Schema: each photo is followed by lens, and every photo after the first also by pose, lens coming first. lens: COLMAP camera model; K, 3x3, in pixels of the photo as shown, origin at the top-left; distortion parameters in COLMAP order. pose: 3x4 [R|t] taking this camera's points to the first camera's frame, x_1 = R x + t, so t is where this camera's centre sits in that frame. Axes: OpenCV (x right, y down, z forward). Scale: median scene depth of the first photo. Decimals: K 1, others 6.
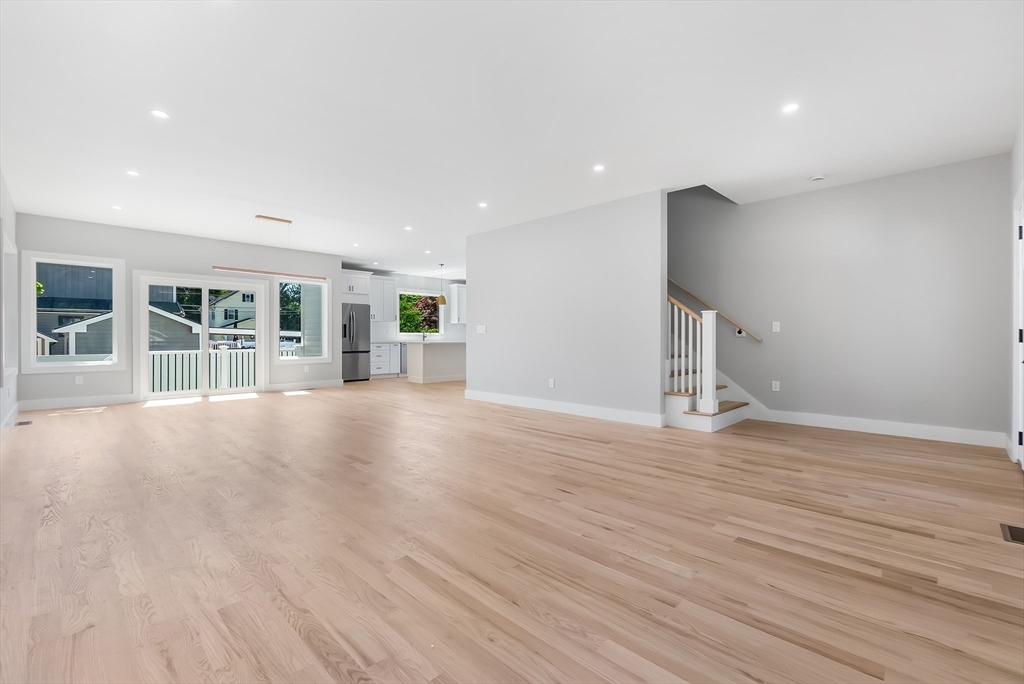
lens RADIAL K [[454.0, 0, 509.5], [0, 454.0, 336.2], [0, 0, 1]] dist [0.001416, 0.000818]
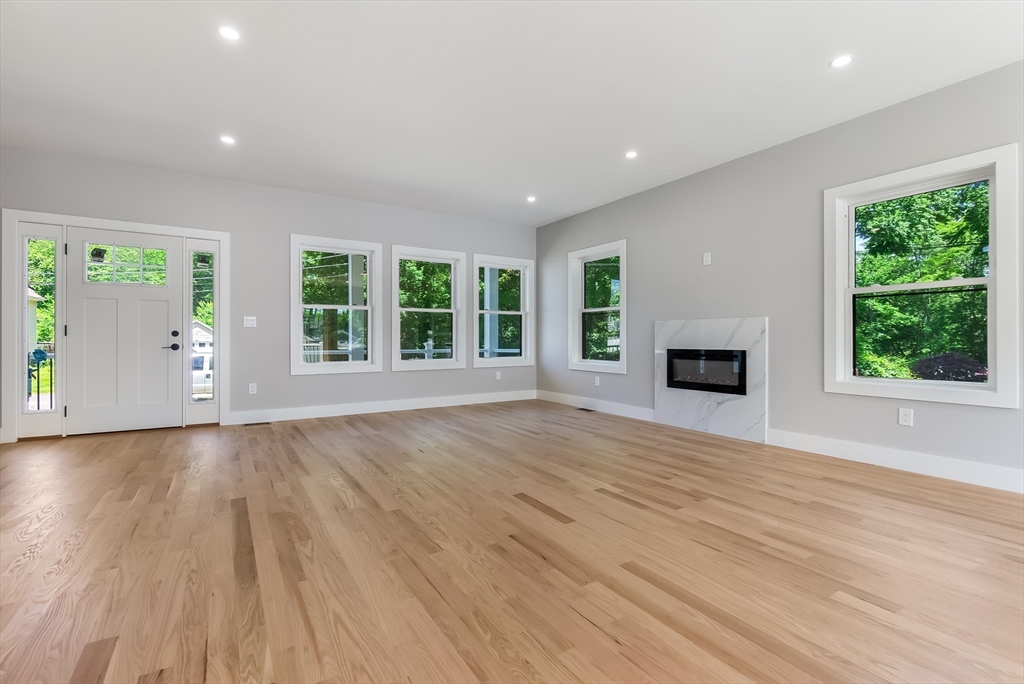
lens RADIAL K [[459.8, 0, 508.8], [0, 459.8, 338.4], [0, 0, 1]] dist [-0.002055, -0.000151]
pose [[-0.974142, -0.002551, 0.225924, -0.118512], [-0.002579, 0.999997, 0.000173, 0.006118], [-0.225923, -0.000414, -0.974145, 0.639064]]
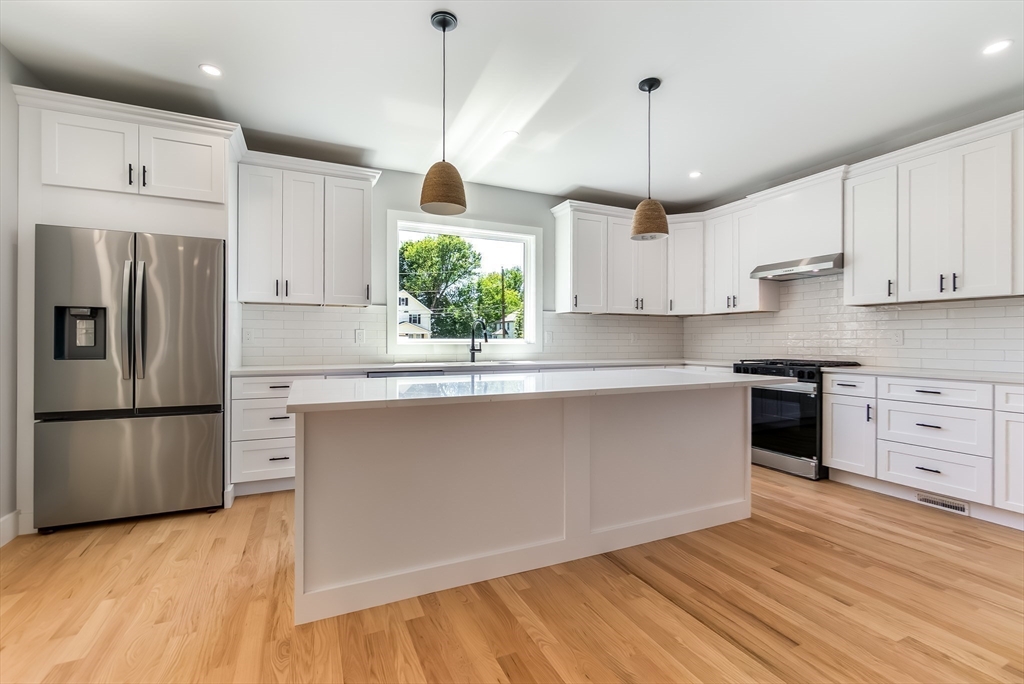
lens RADIAL K [[445.4, 0, 508.8], [0, 445.4, 337.6], [0, 0, 1]] dist [-0.003414, -0.000296]
pose [[0.937886, -0.000531, -0.346944, -0.049047], [-0.000550, 0.999995, -0.003015, -0.008486], [0.346944, 0.003019, 0.937881, 0.808626]]
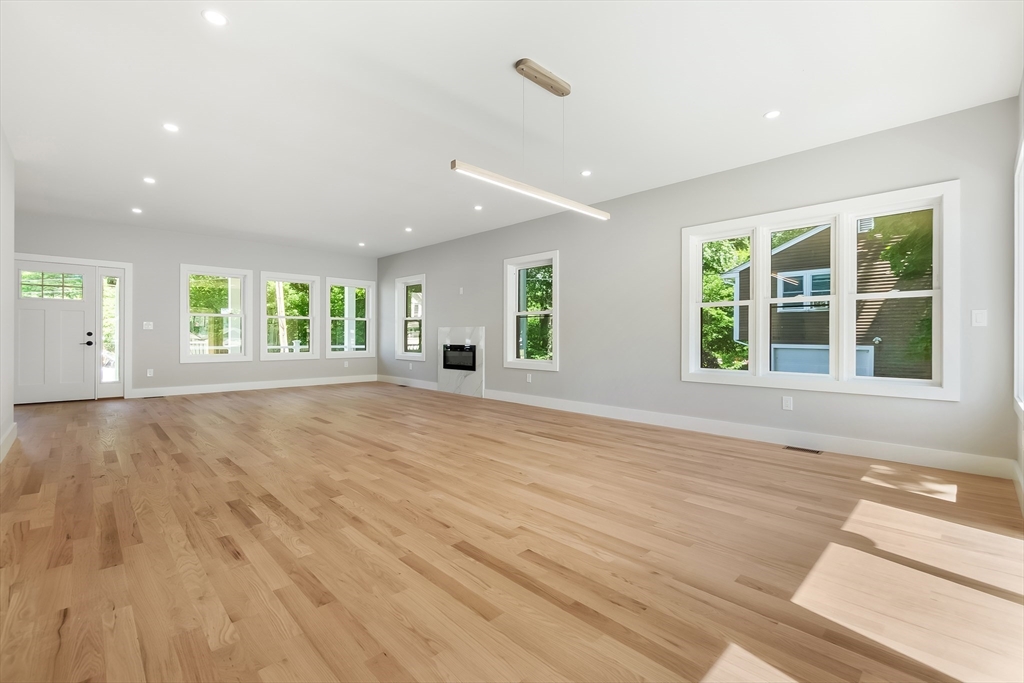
lens RADIAL K [[445.4, 0, 508.8], [0, 445.4, 337.1], [0, 0, 1]] dist [-0.003414, -0.000296]
pose [[-0.999755, -0.005739, 0.021374, -0.301638], [-0.005741, 0.999984, -0.000049, 0.003370], [-0.021374, -0.000172, -0.999772, 0.888004]]
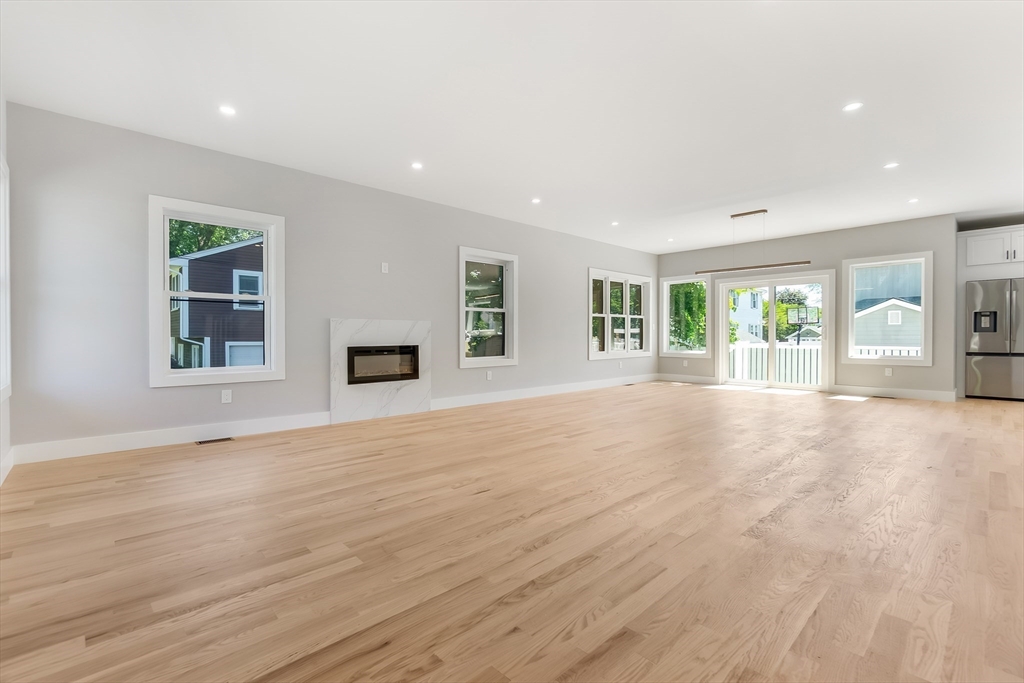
lens RADIAL K [[448.8, 0, 510.0], [0, 448.8, 337.8], [0, 0, 1]] dist [0.002096, 0.000191]
pose [[-0.039204, 0.004491, -0.999221, 0.301565], [0.003405, 0.999985, 0.004361, 0.005716], [0.999225, -0.003231, -0.039218, 0.316139]]
